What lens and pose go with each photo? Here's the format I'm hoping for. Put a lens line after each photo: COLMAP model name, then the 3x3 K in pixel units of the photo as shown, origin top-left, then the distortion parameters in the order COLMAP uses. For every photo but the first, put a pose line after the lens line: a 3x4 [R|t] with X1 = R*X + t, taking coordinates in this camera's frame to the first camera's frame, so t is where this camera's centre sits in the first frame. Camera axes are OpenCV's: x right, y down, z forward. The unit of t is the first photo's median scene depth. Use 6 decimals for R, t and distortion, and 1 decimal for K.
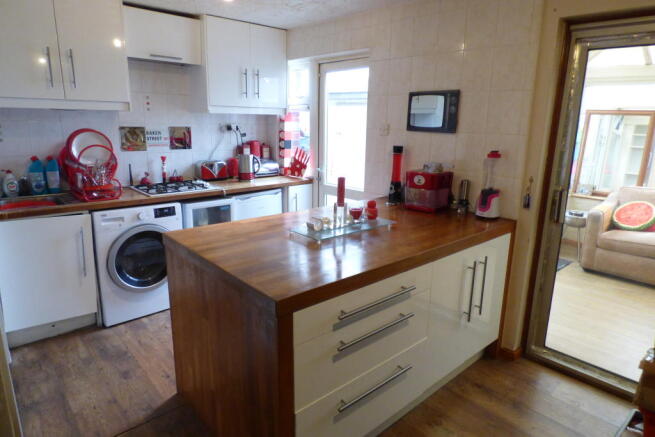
lens RADIAL K [[410.0, 0, 327.5], [0, 410.0, 218.5], [0, 0, 1]] dist [0.004168, -0.000845]
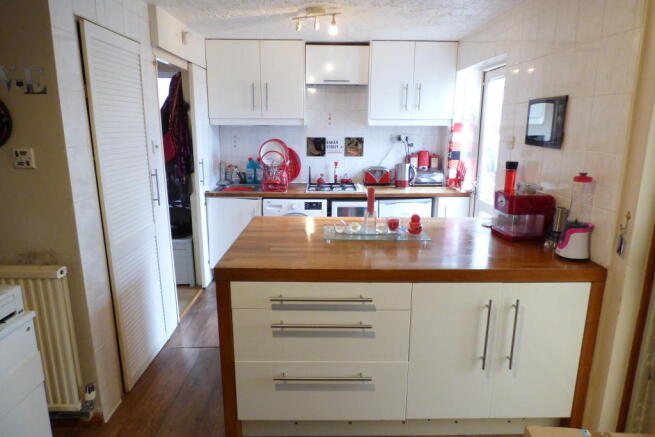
lens RADIAL K [[410.0, 0, 327.5], [0, 410.0, 218.5], [0, 0, 1]] dist [0.004168, -0.000845]
pose [[0.744796, 0.135895, -0.653308, 0.412739], [-0.146674, 0.988440, 0.038392, -0.028896], [0.650973, 0.067229, 0.756118, 0.079120]]
